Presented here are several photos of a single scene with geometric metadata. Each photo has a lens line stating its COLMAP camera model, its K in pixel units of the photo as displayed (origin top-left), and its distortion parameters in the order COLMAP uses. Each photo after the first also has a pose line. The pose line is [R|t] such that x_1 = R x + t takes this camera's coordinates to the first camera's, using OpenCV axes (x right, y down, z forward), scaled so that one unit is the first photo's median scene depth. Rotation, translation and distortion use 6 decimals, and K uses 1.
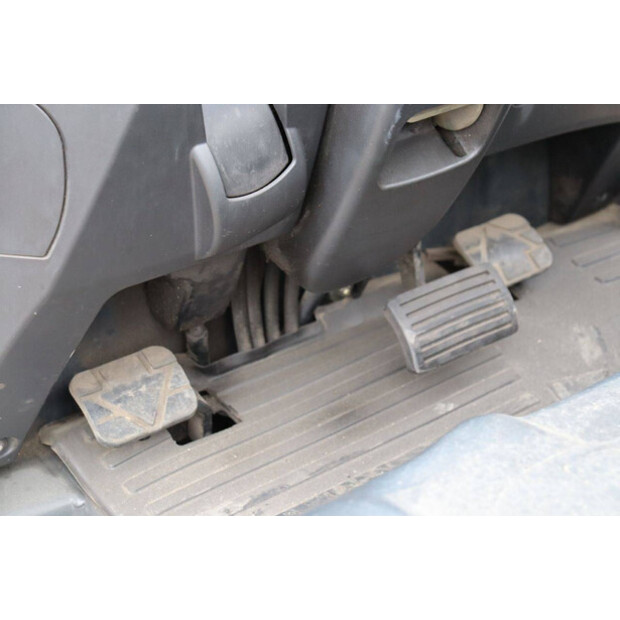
lens RADIAL K [[1231.4, 0, 308.4], [0, 1231.4, 308.5], [0, 0, 1]] dist [0.214087, 0.000000]
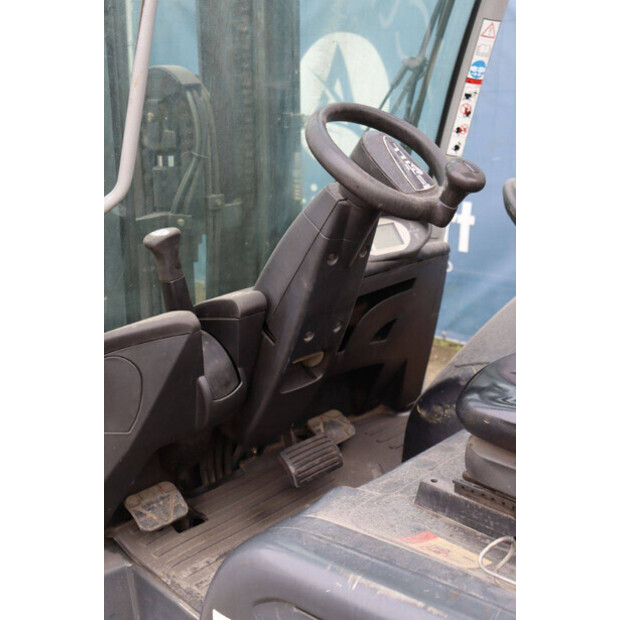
lens RADIAL K [[930.5, 0, 310.8], [0, 930.5, 306.8], [0, 0, 1]] dist [0.197982, 0.000000]
pose [[0.984239, -0.022093, 0.175458, -0.151178], [0.060713, 0.974076, -0.217921, 0.099781], [-0.166095, 0.225139, 0.960065, -0.540204]]
